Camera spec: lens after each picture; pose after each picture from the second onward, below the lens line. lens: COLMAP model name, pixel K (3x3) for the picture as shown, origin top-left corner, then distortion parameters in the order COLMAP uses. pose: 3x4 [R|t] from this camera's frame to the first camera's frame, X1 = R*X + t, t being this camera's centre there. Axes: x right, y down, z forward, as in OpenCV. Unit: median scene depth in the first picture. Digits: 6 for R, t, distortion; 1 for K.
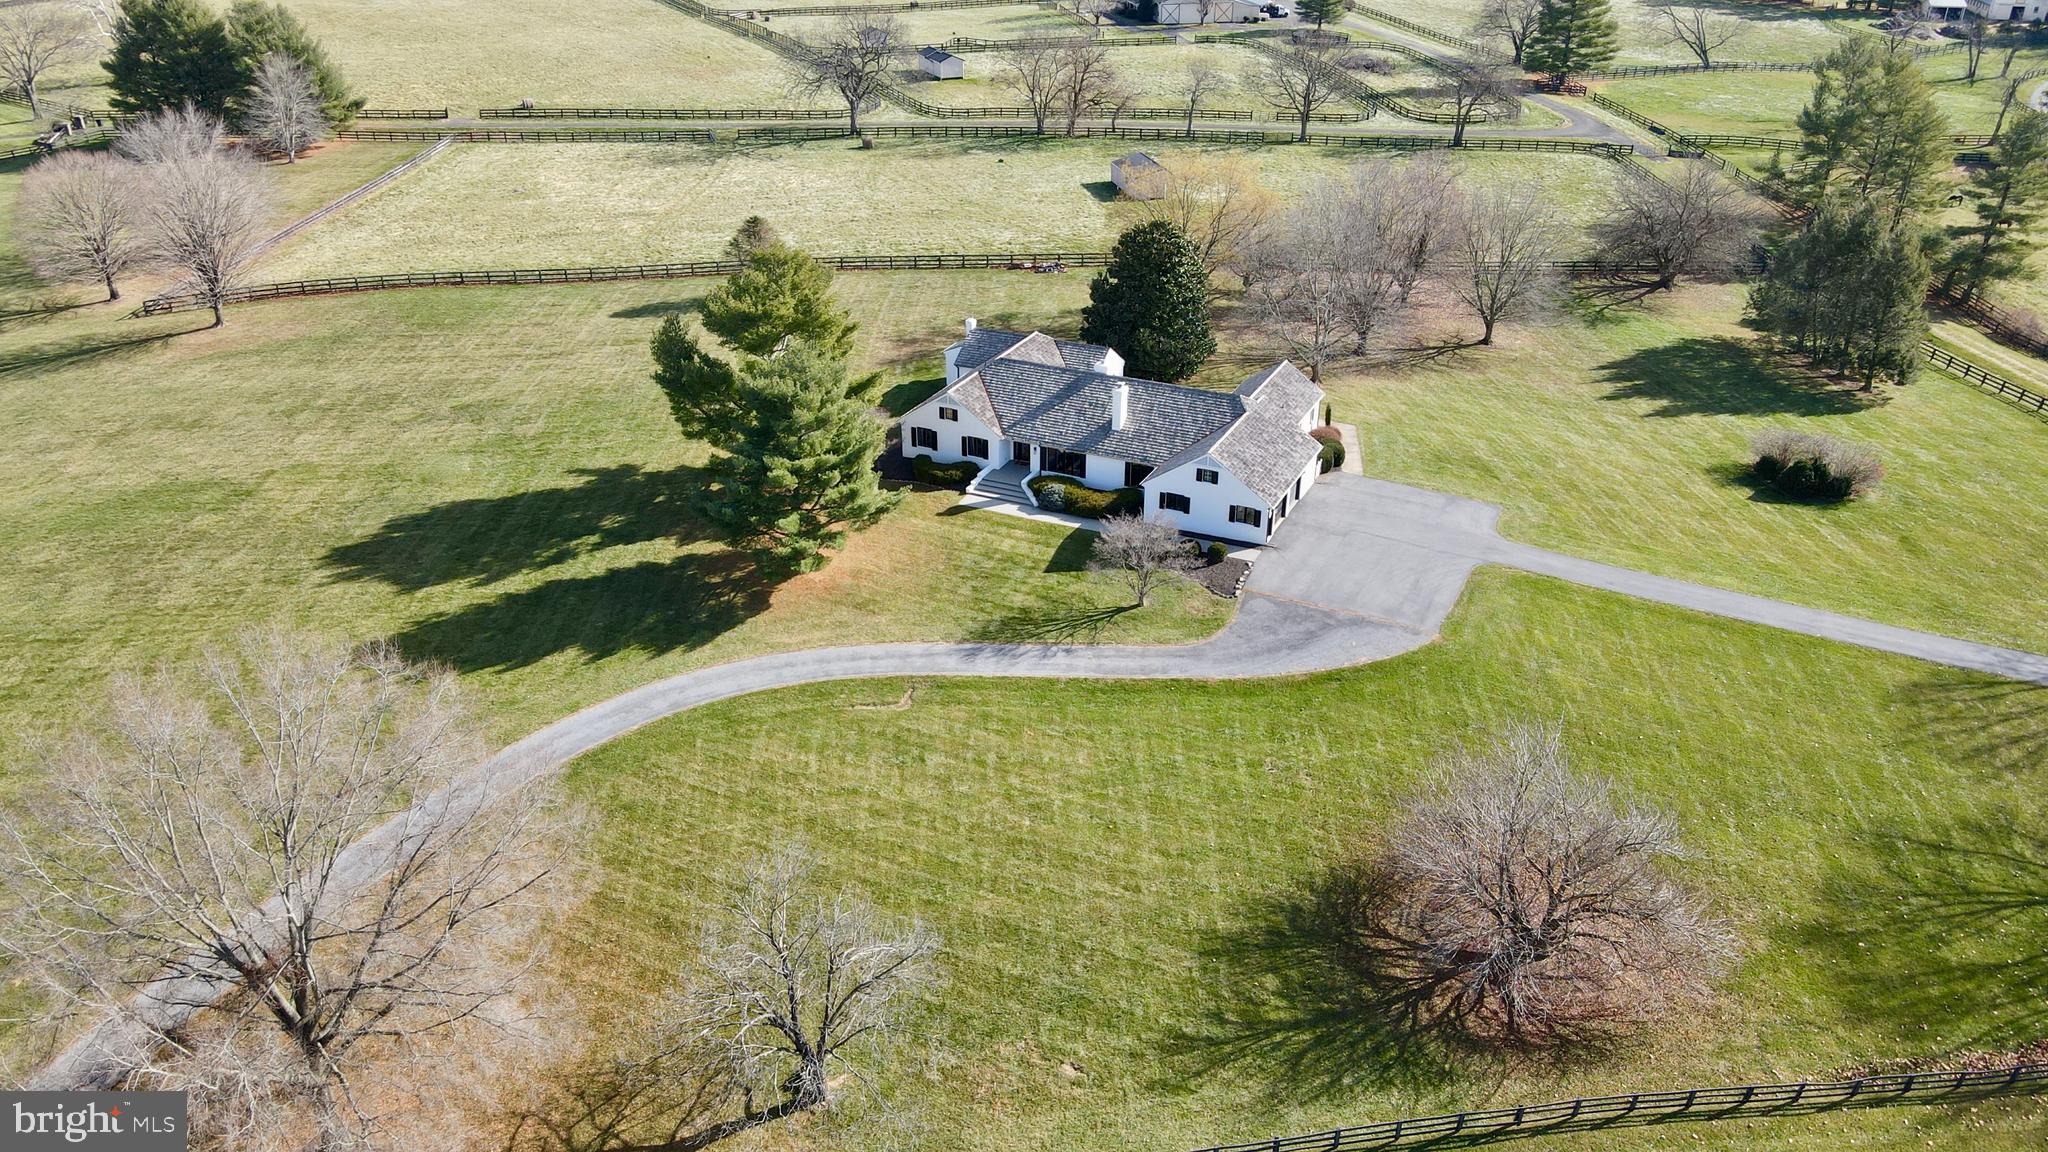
lens RADIAL K [[1538.8, 0, 1024.0], [0, 1538.8, 576.0], [0, 0, 1]] dist [-0.002100, 0.042177]
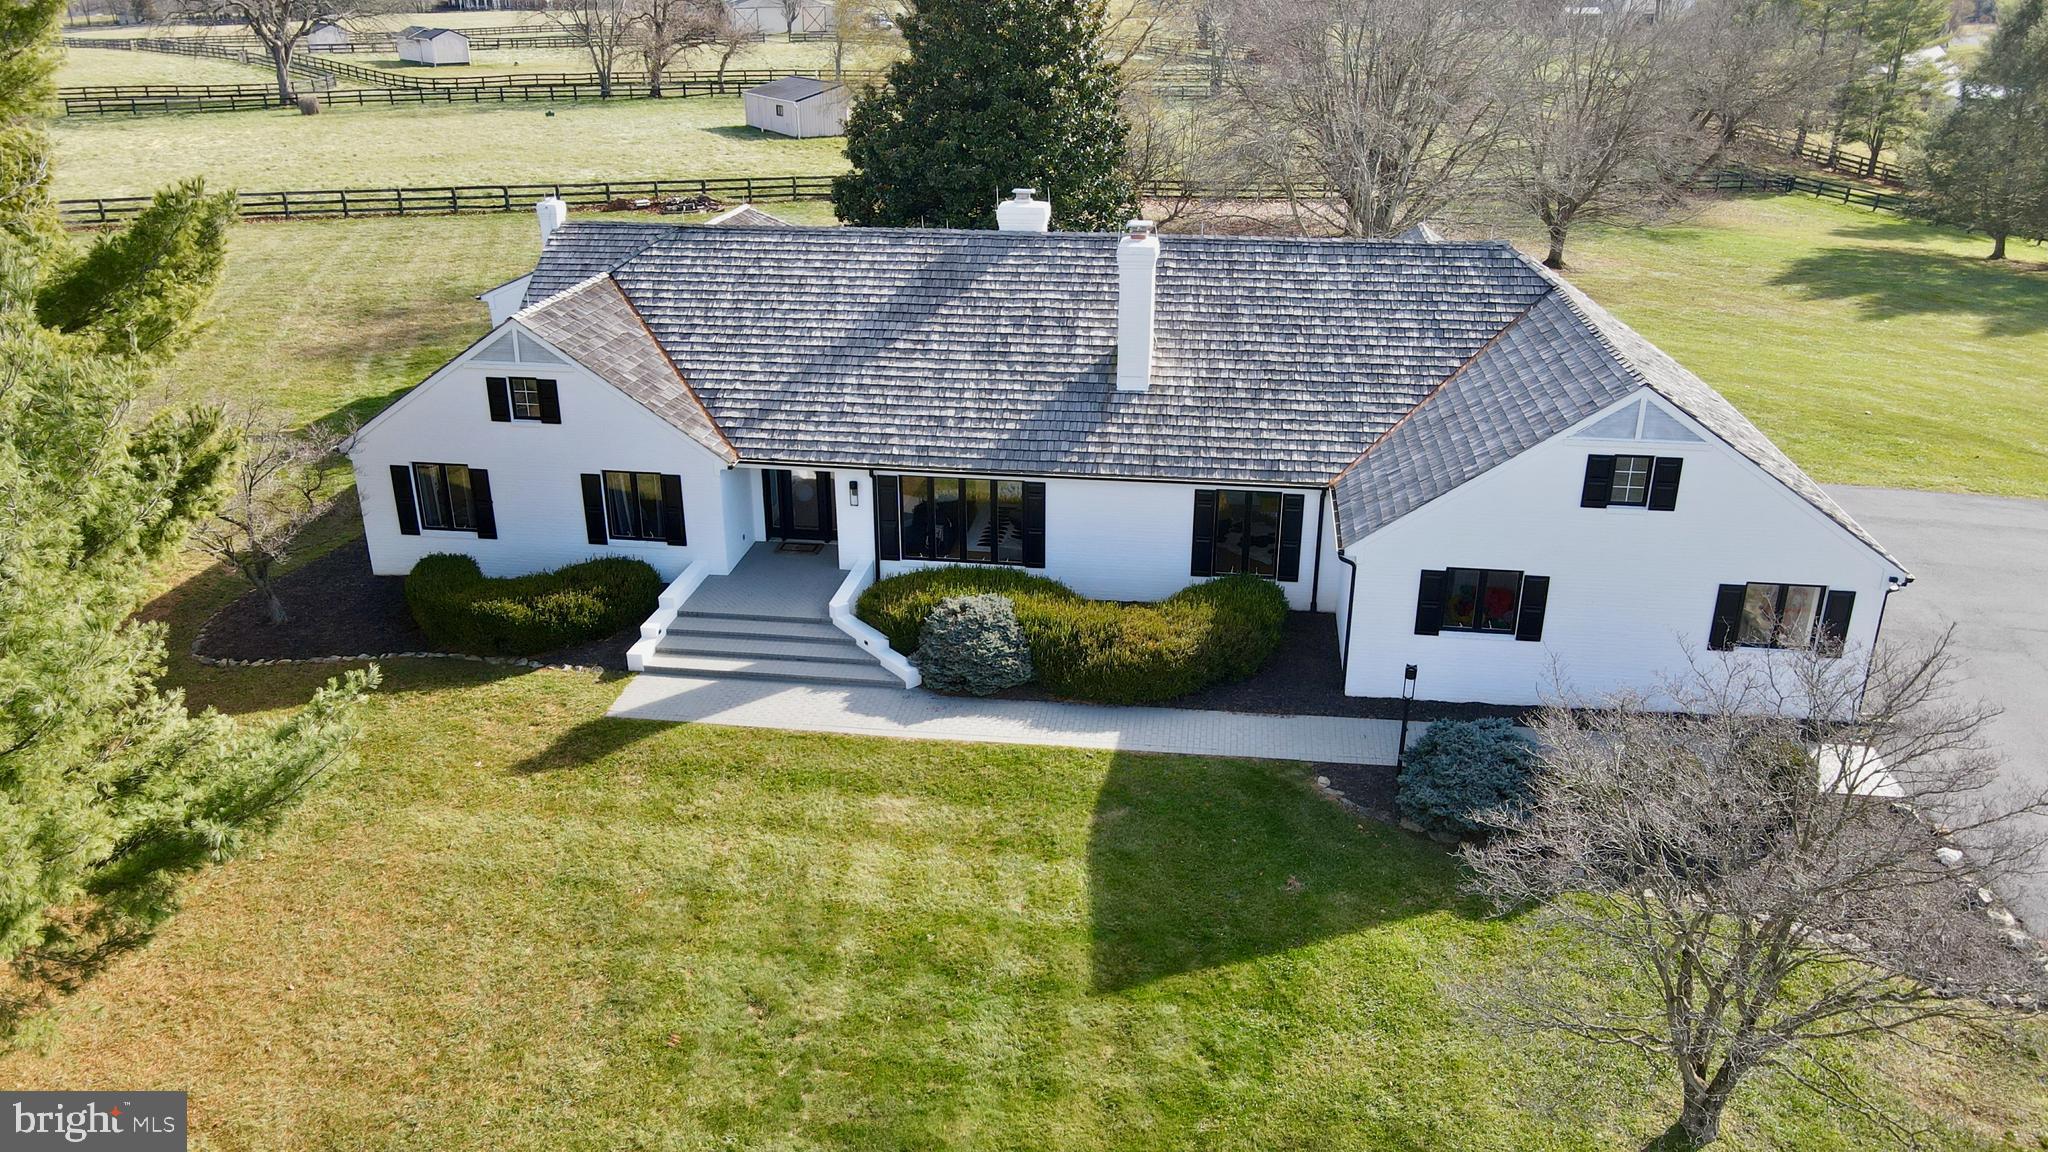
lens RADIAL K [[1538.8, 0, 1024.0], [0, 1538.8, 576.0], [0, 0, 1]] dist [-0.002100, 0.042177]
pose [[0.954809, -0.110924, 0.275746, -0.043617], [0.136800, 0.987649, -0.076386, -0.040270], [-0.263867, 0.110656, 0.958191, 0.721984]]
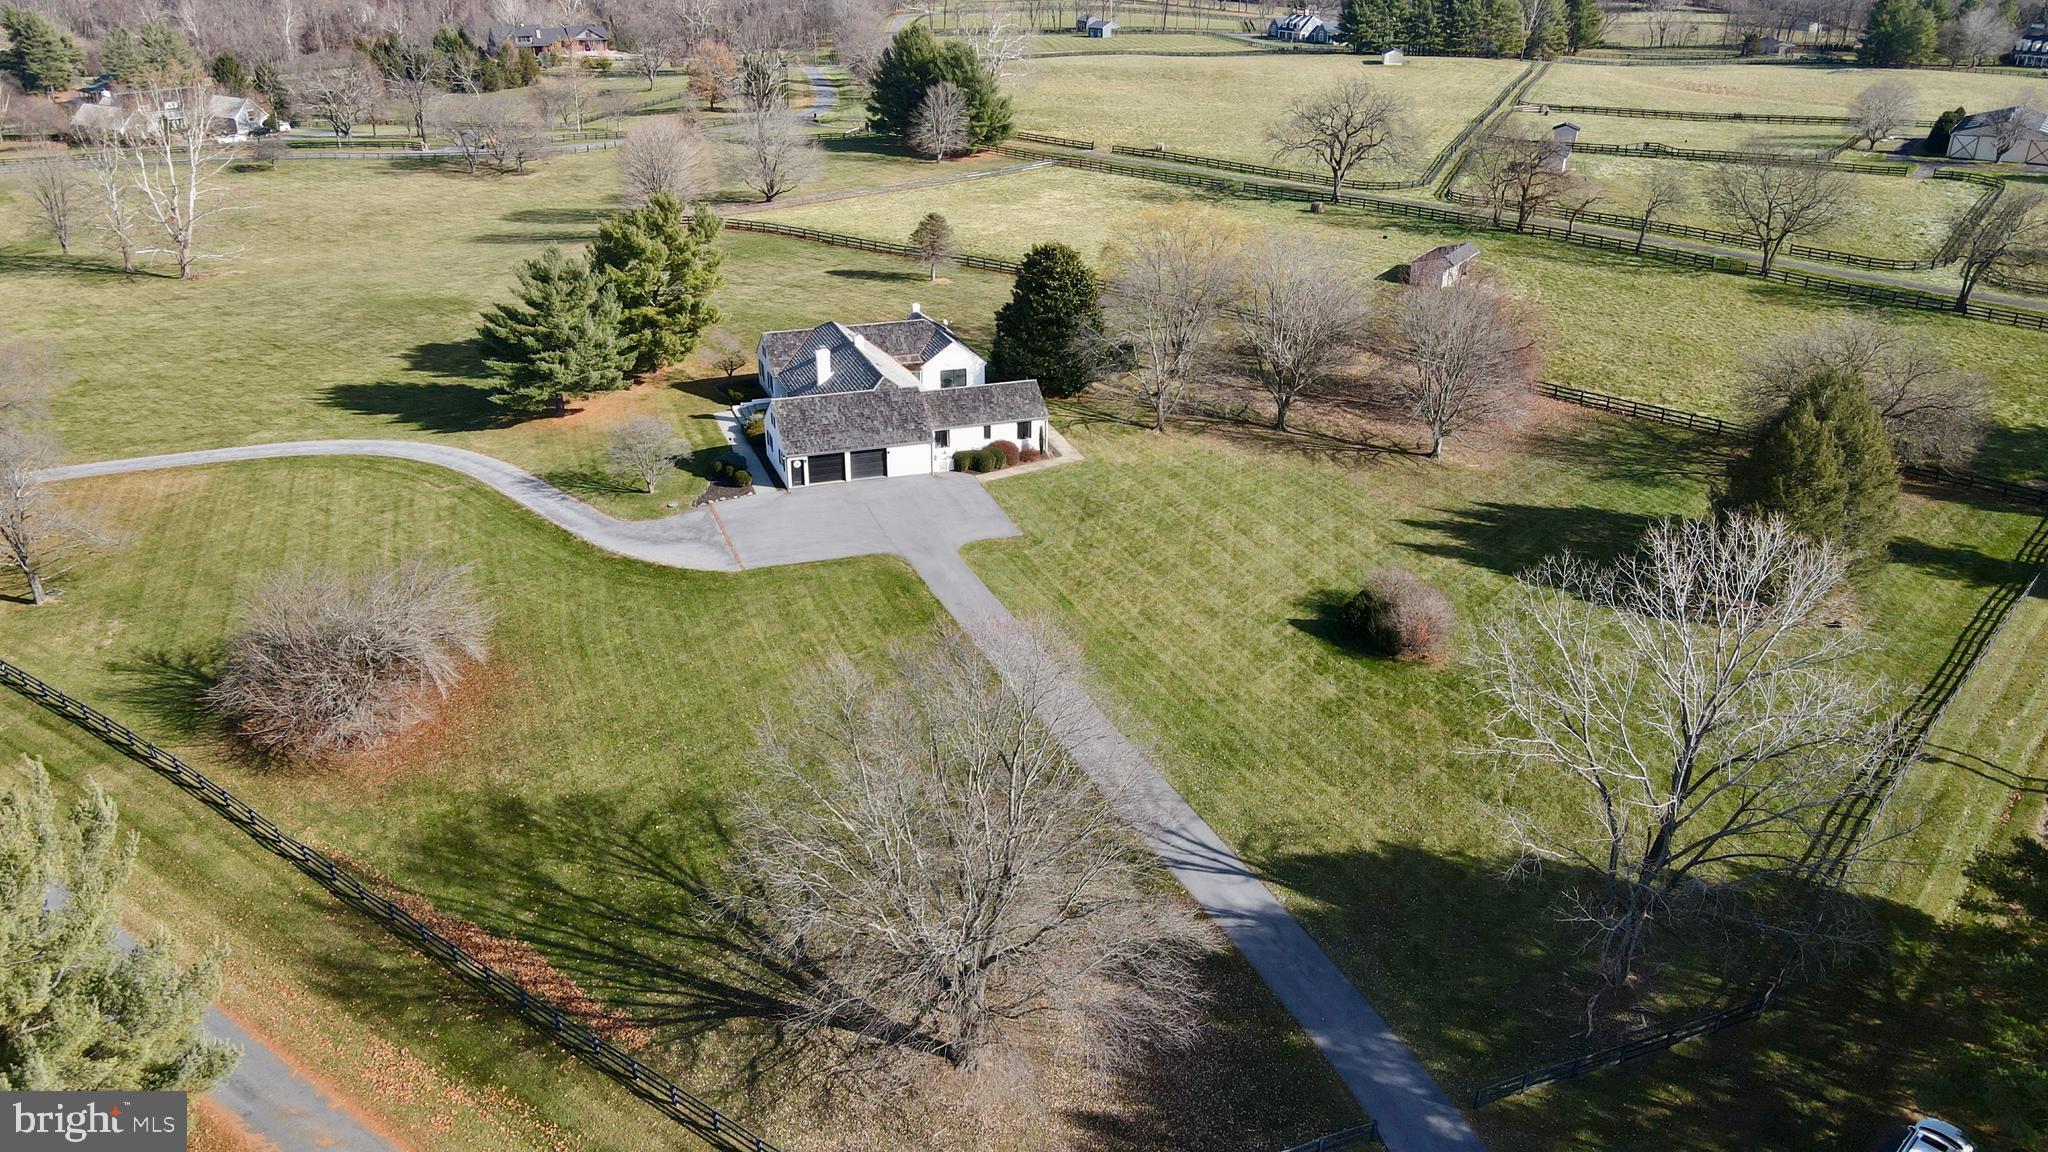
lens RADIAL K [[1538.8, 0, 1024.0], [0, 1538.8, 576.0], [0, 0, 1]] dist [-0.002100, 0.042177]
pose [[0.706144, 0.287578, -0.647039, 0.959856], [-0.328815, 0.942484, 0.060038, -0.078973], [0.627089, 0.170360, 0.760090, 0.227833]]
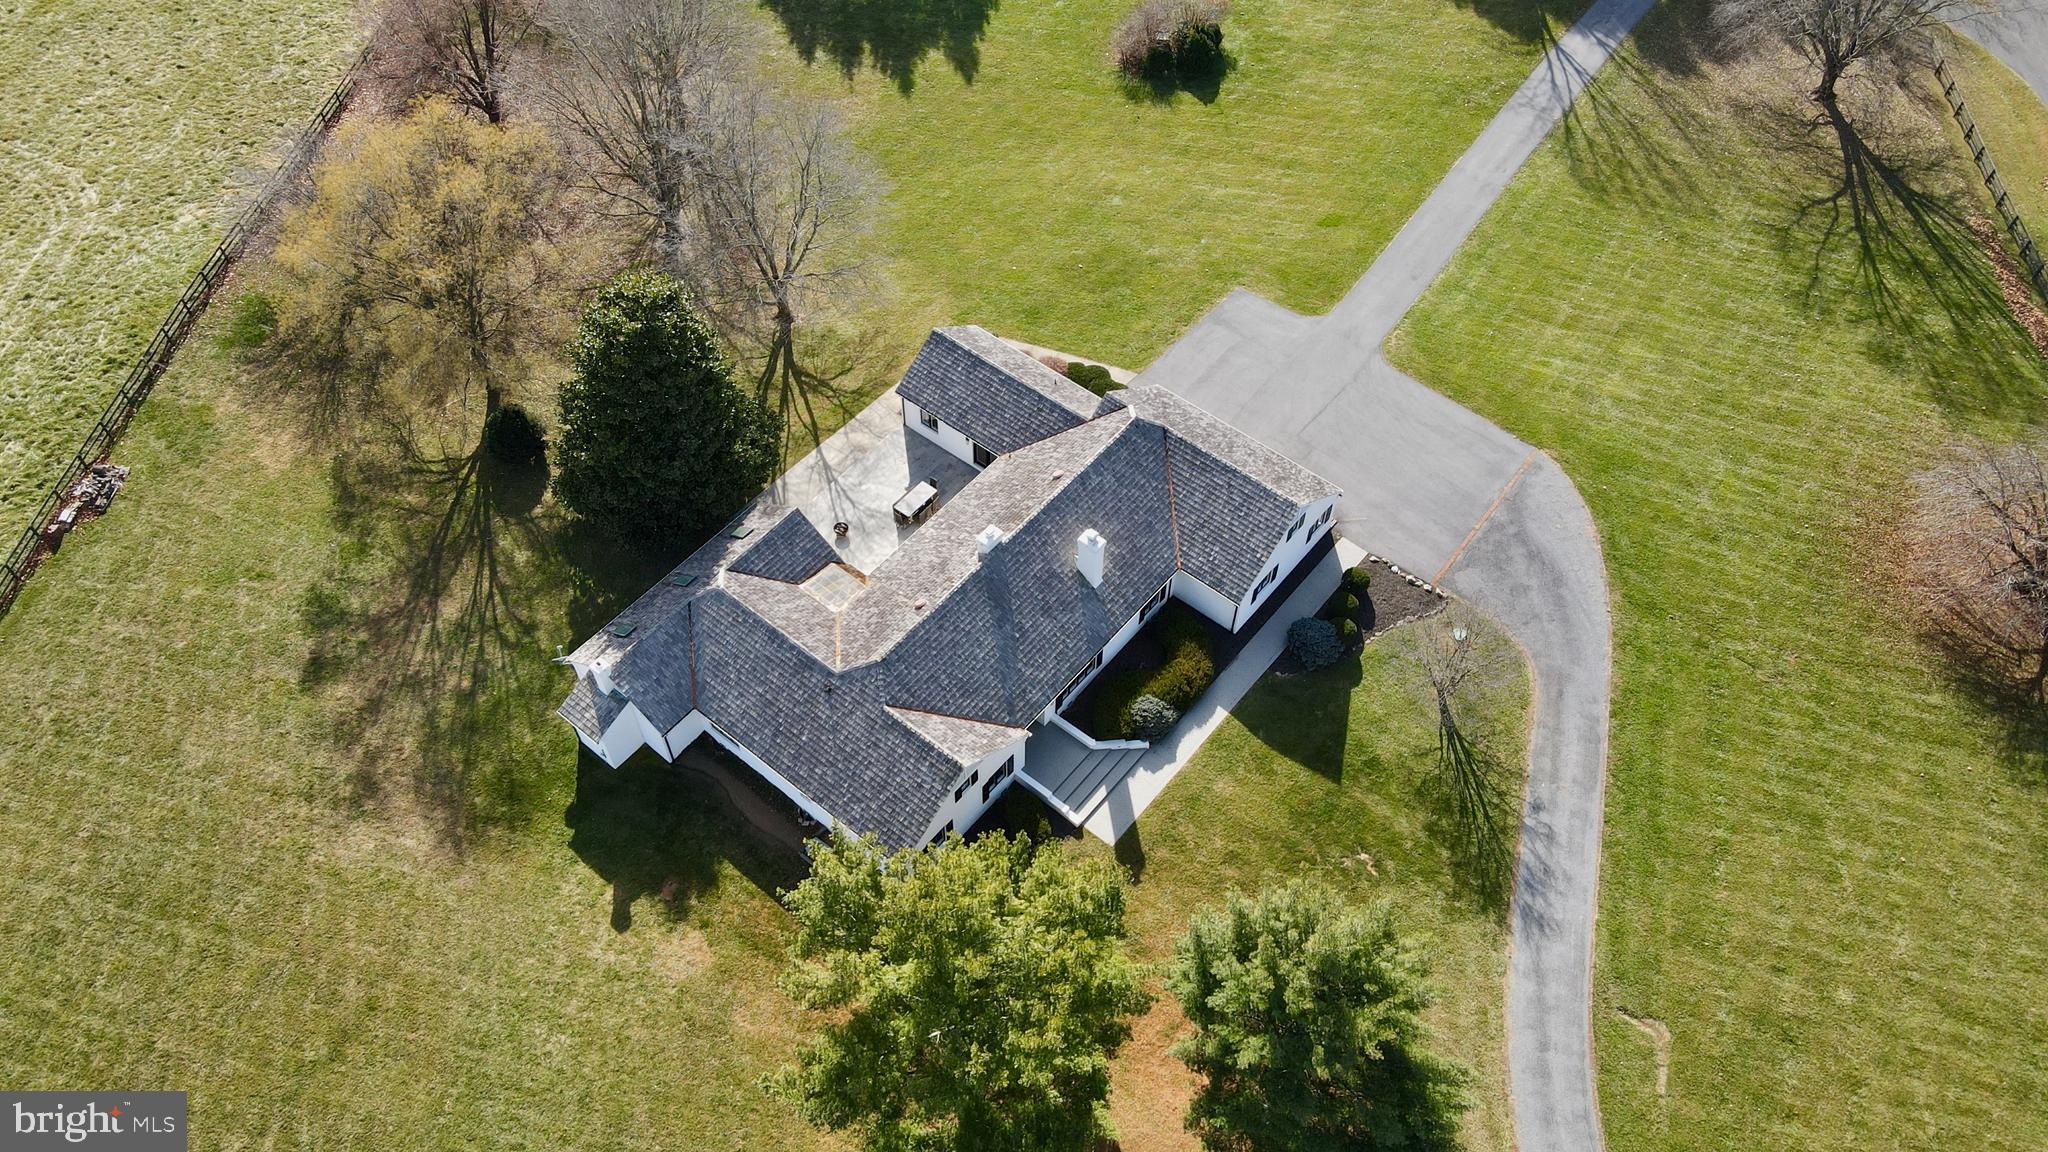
lens RADIAL K [[1538.8, 0, 1024.0], [0, 1538.8, 576.0], [0, 0, 1]] dist [-0.002100, 0.042177]
pose [[0.230946, -0.771625, 0.592671, -0.335921], [0.429920, 0.627376, 0.649283, -0.536314], [-0.872830, 0.104852, 0.476627, 0.702829]]
